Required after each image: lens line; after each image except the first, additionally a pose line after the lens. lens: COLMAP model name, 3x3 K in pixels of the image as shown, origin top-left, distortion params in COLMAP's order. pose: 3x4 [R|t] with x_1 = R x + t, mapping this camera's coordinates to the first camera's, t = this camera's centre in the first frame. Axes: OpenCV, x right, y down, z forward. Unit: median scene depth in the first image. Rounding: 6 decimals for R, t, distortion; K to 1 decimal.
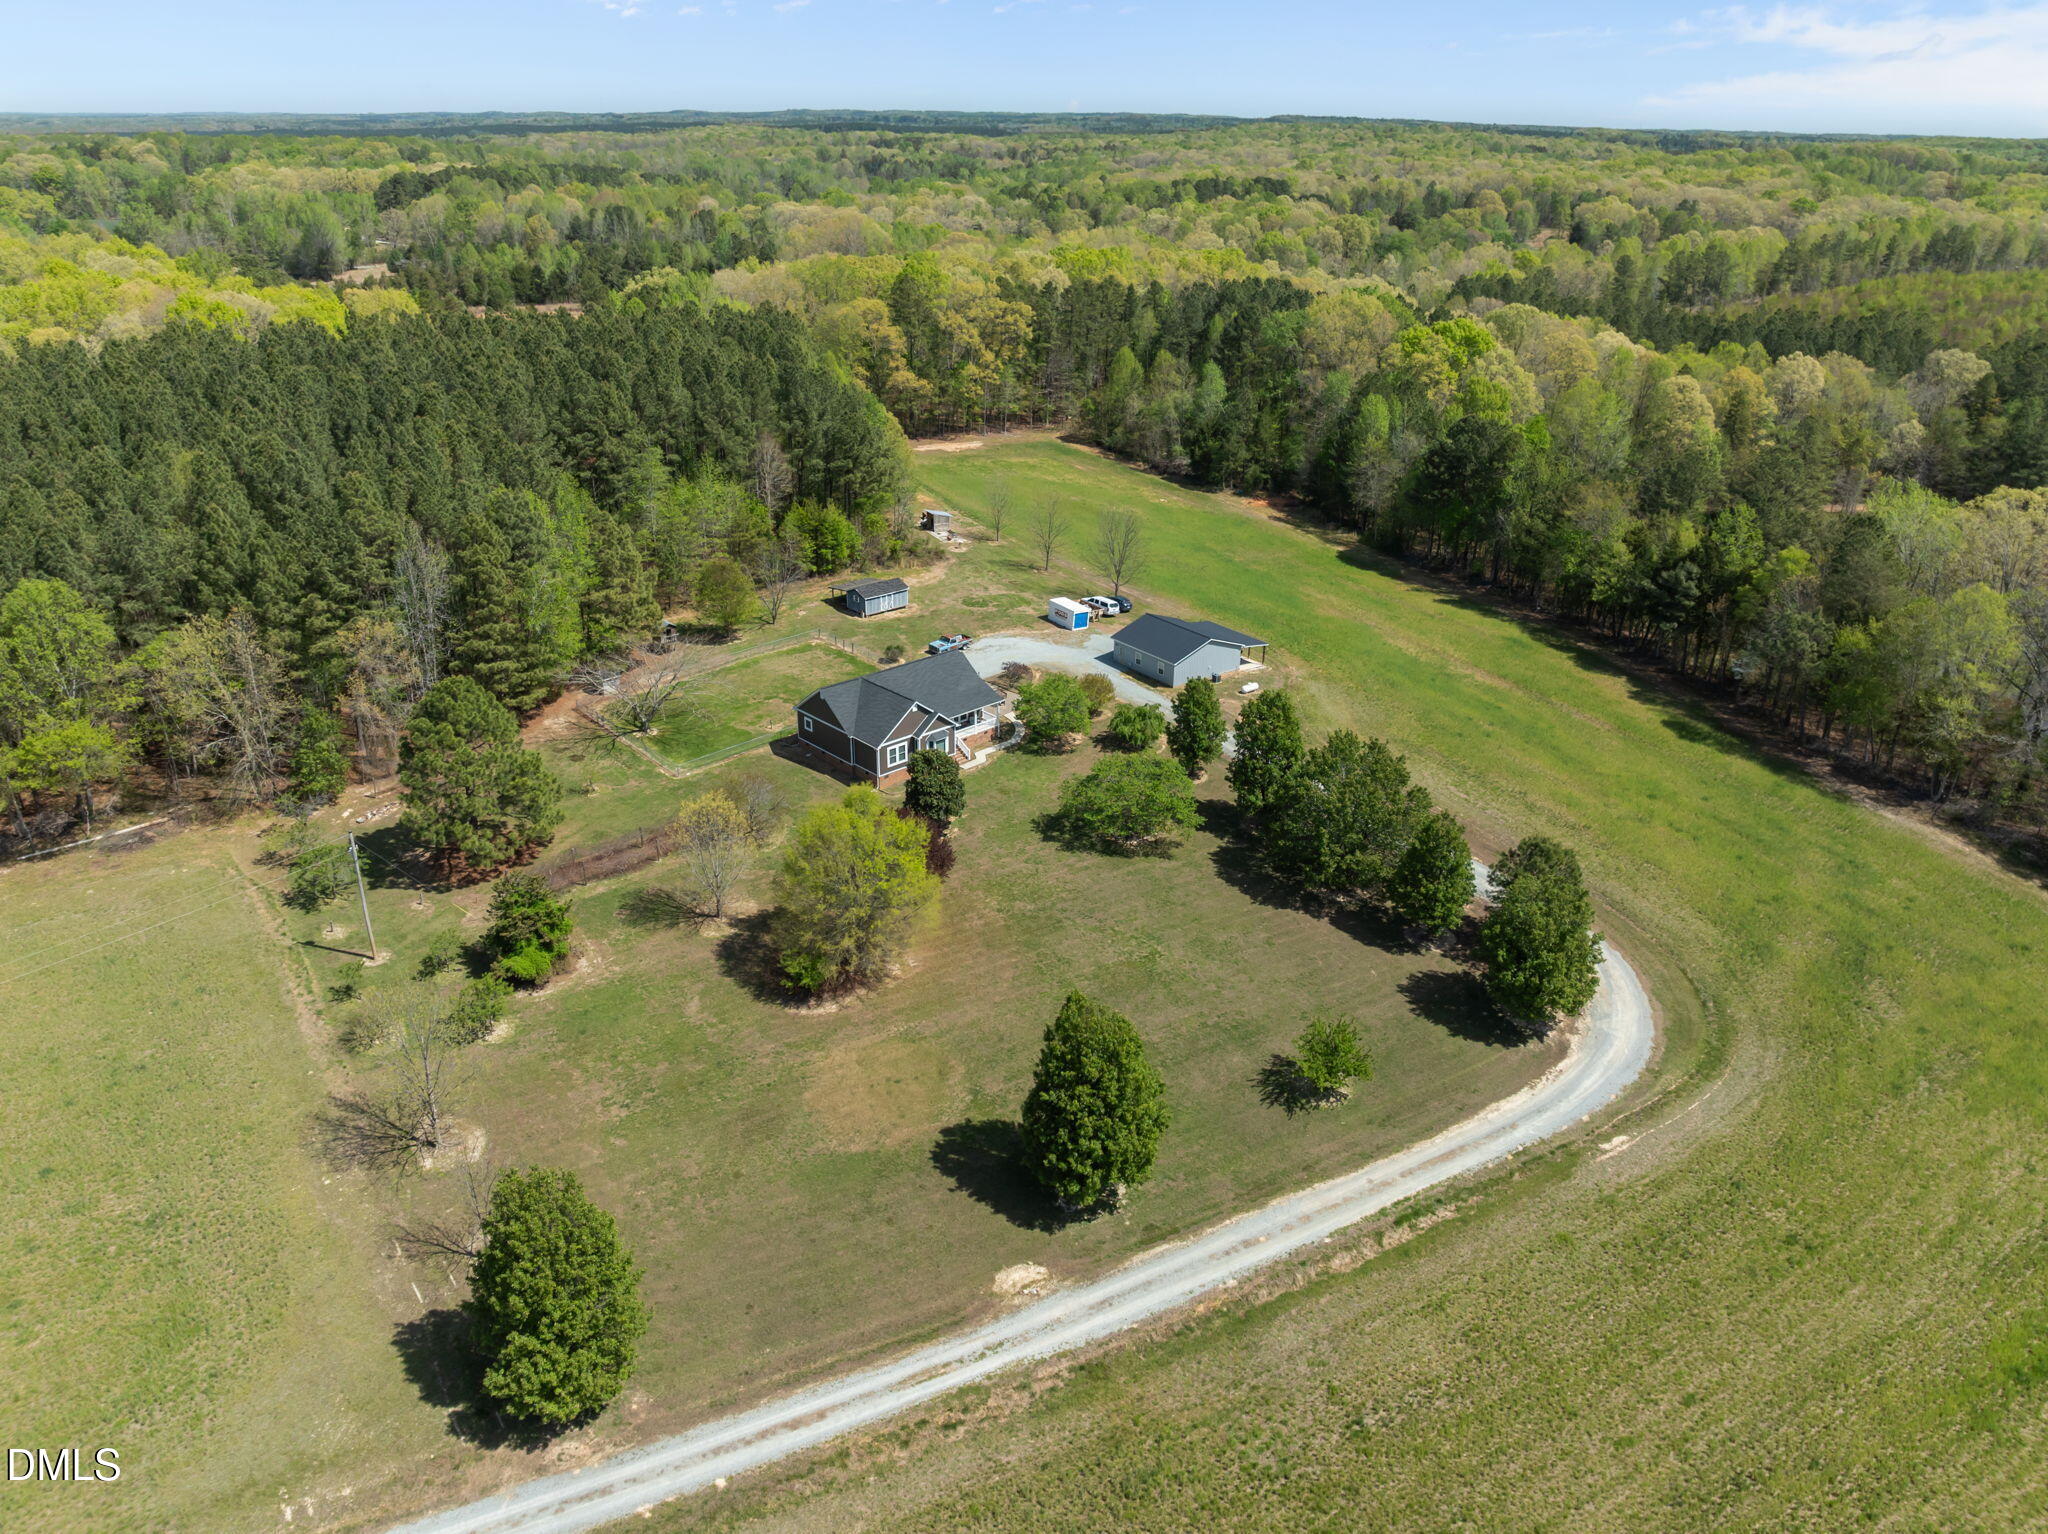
lens RADIAL K [[1455.7, 0, 1025.1], [0, 1455.7, 770.2], [0, 0, 1]] dist [-0.026692, -0.006285]
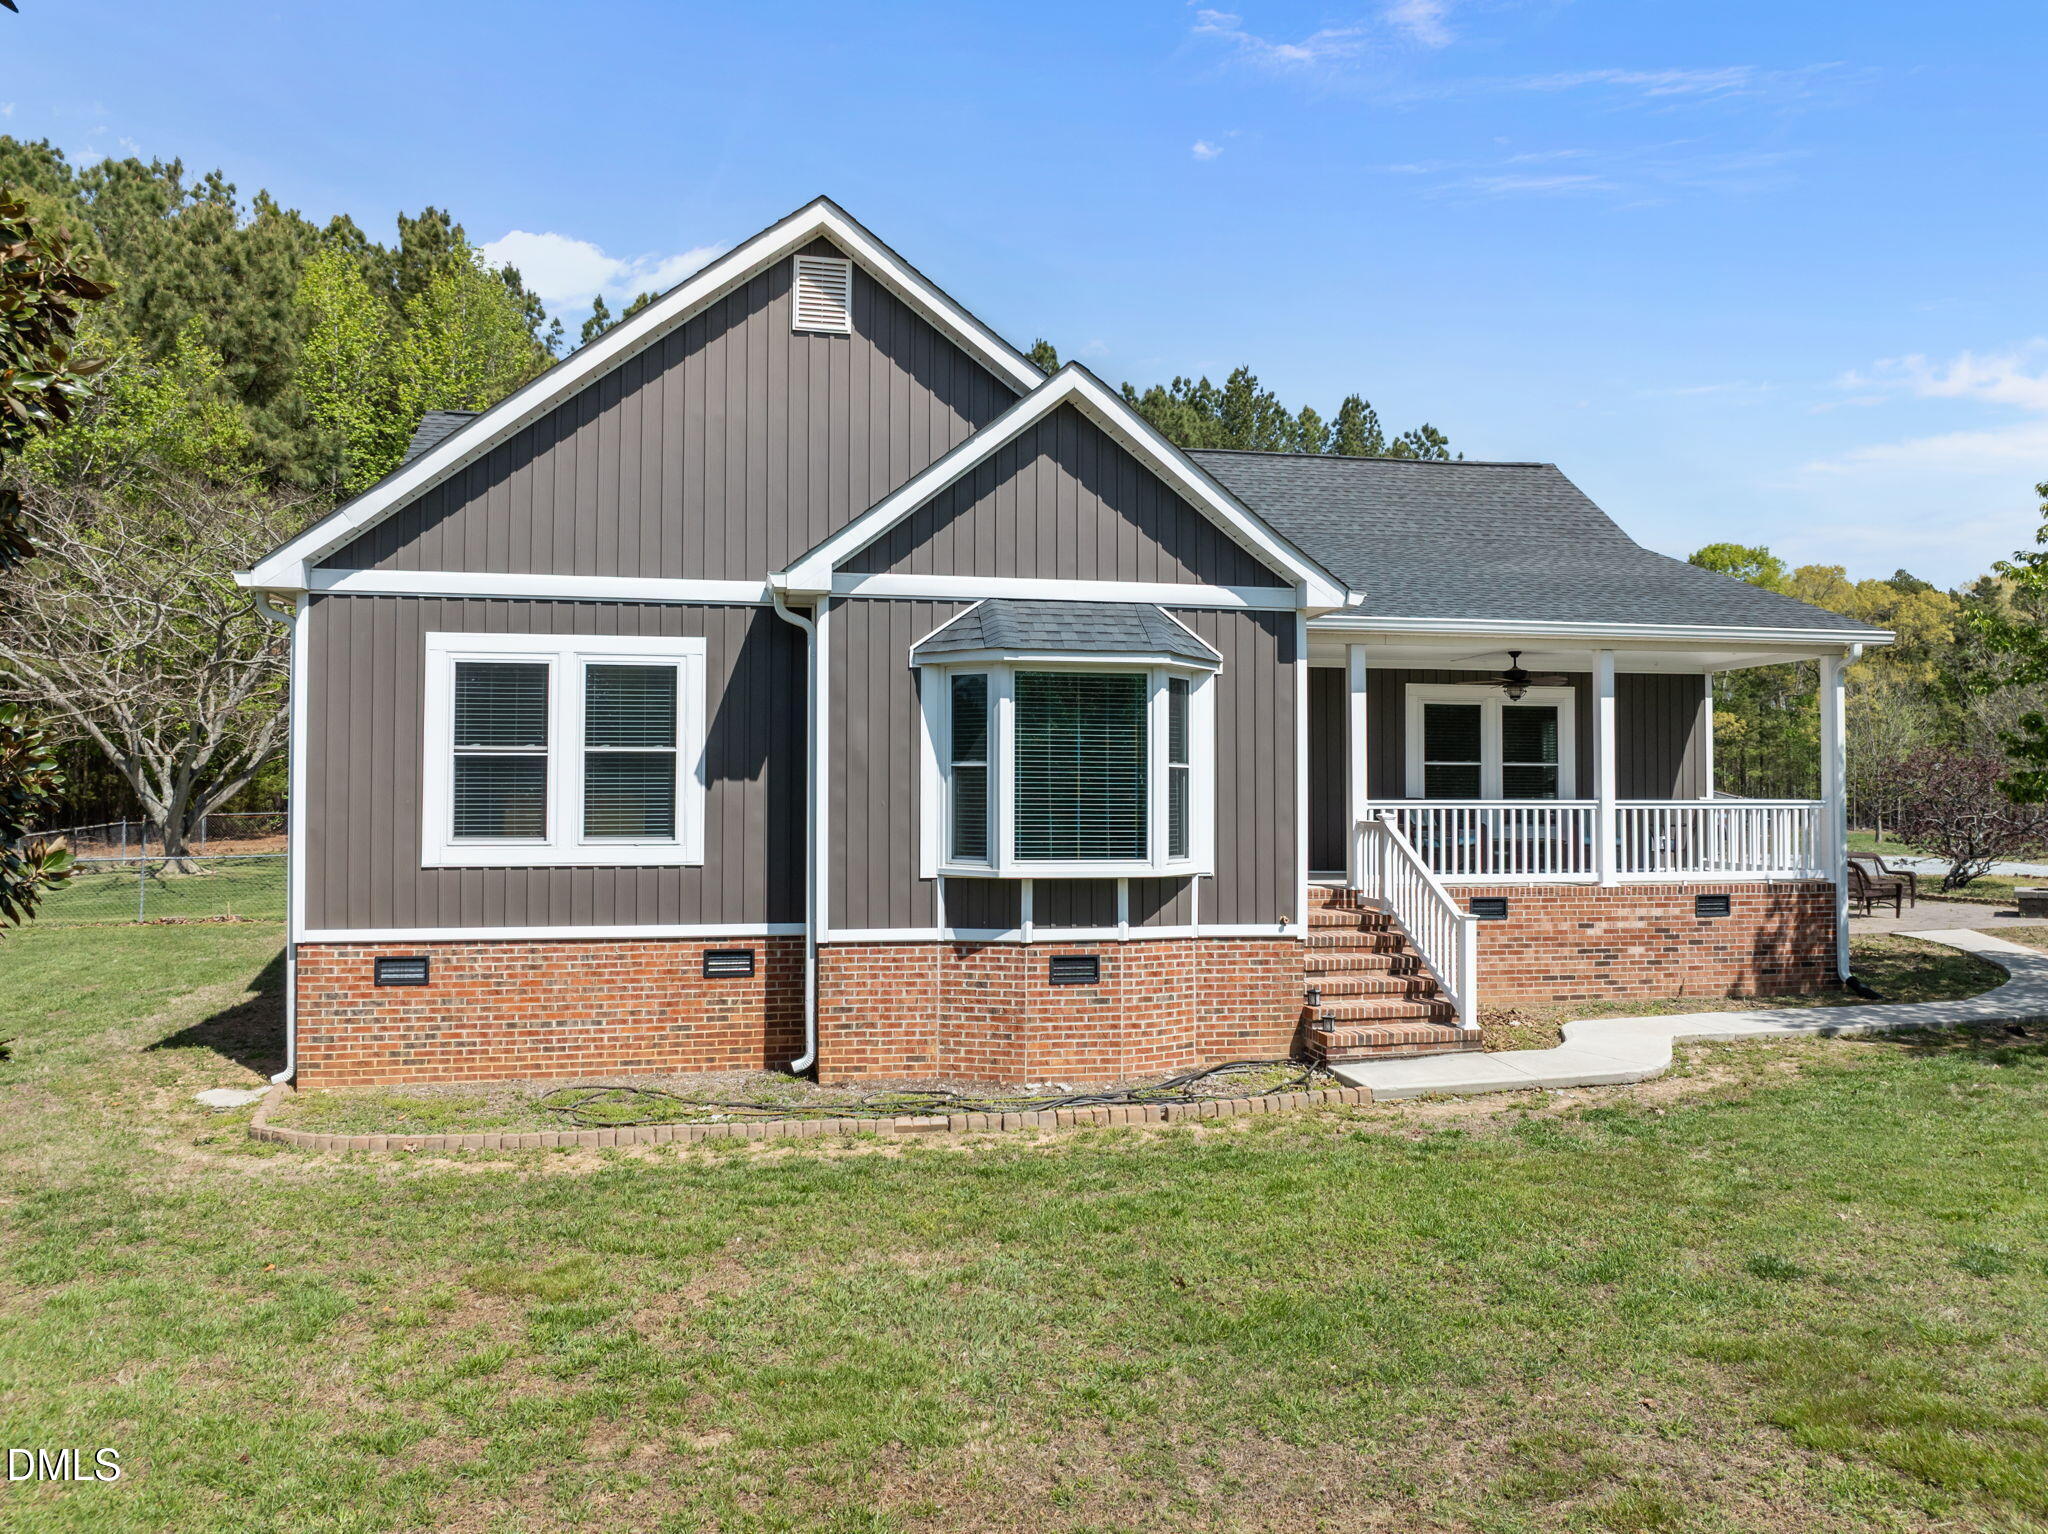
lens RADIAL K [[1455.7, 0, 1036.0], [0, 1455.7, 771.0], [0, 0, 1]] dist [-0.026692, -0.006285]
pose [[0.854071, -0.017476, -0.519864, -0.015667], [-0.206293, 0.906095, -0.369372, 0.012716], [0.477501, 0.422714, 0.770264, 0.729995]]
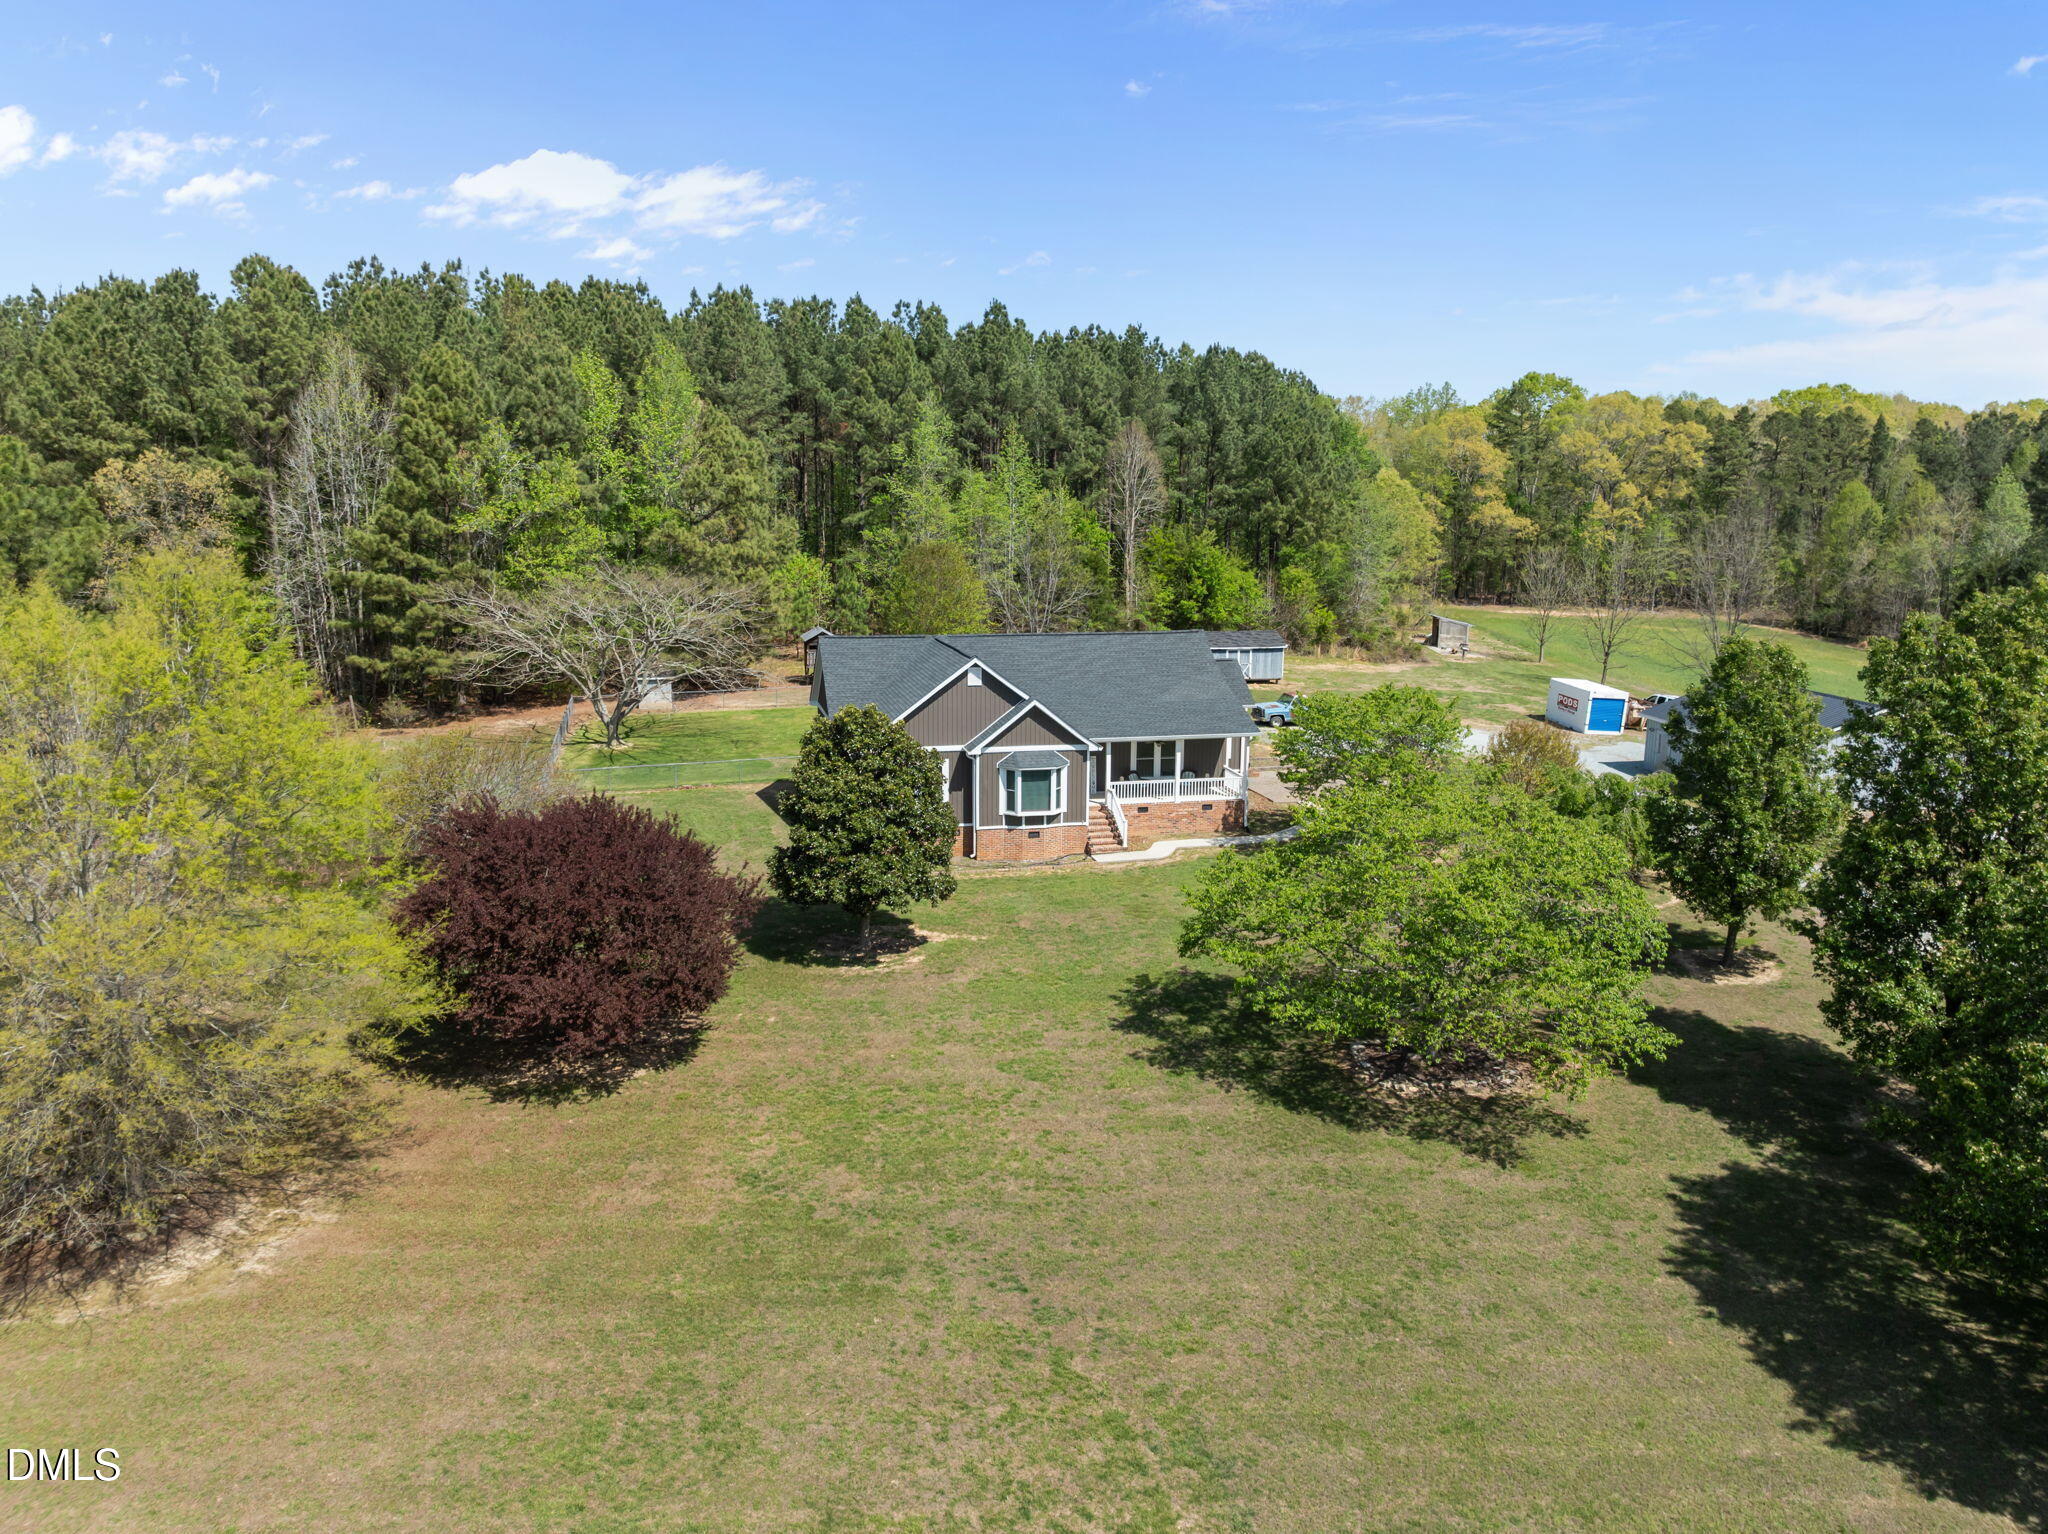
lens RADIAL K [[1455.7, 0, 1021.7], [0, 1455.7, 771.9], [0, 0, 1]] dist [-0.026692, -0.006285]
pose [[0.873780, 0.088870, -0.478133, 0.100209], [-0.198122, 0.962926, -0.183086, 0.041018], [0.444136, 0.254705, 0.858993, 0.506187]]
